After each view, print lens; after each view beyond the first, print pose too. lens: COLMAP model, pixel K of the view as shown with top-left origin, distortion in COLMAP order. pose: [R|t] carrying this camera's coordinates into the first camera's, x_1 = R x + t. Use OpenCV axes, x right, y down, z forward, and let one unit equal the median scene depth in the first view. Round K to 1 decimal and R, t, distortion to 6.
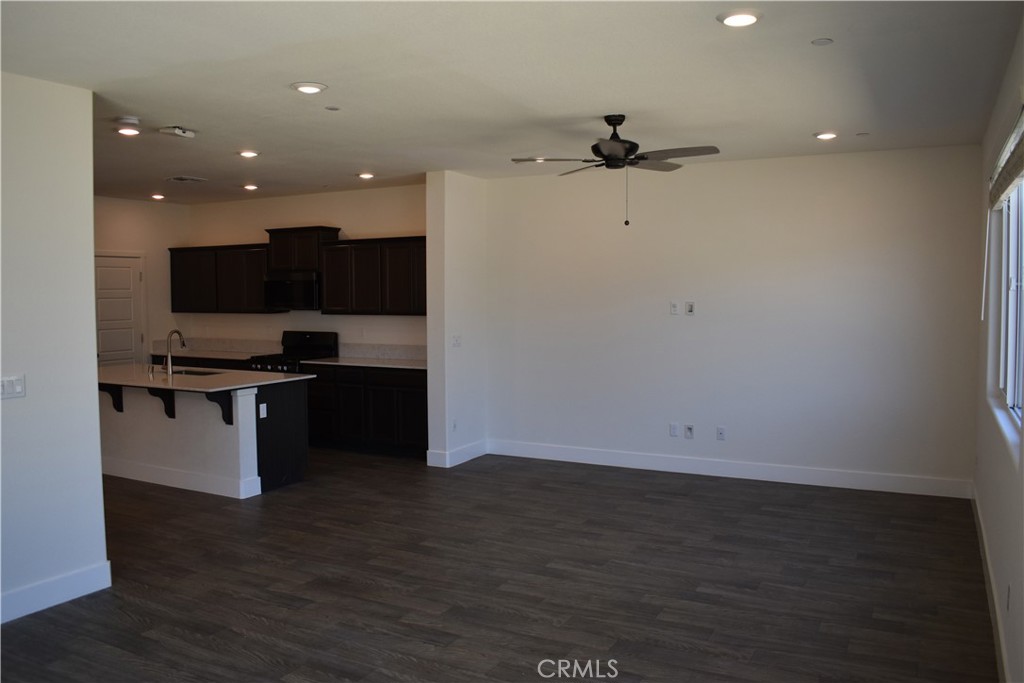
lens RADIAL K [[815.3, 0, 510.4], [0, 815.3, 343.4], [0, 0, 1]] dist [-0.082960, 0.006375]
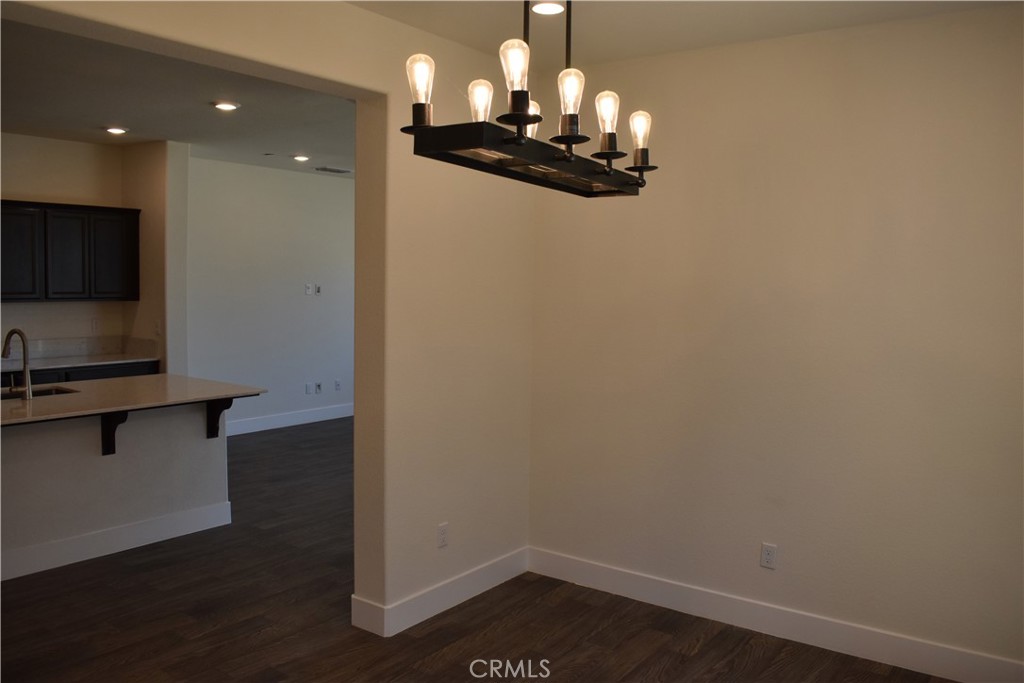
lens RADIAL K [[815.3, 0, 508.1], [0, 815.3, 337.6], [0, 0, 1]] dist [-0.082960, 0.006375]
pose [[0.143972, -0.065203, 0.987431, -0.990089], [0.045134, 0.997221, 0.059268, -0.030641], [-0.988552, 0.036034, 0.146515, 0.531306]]
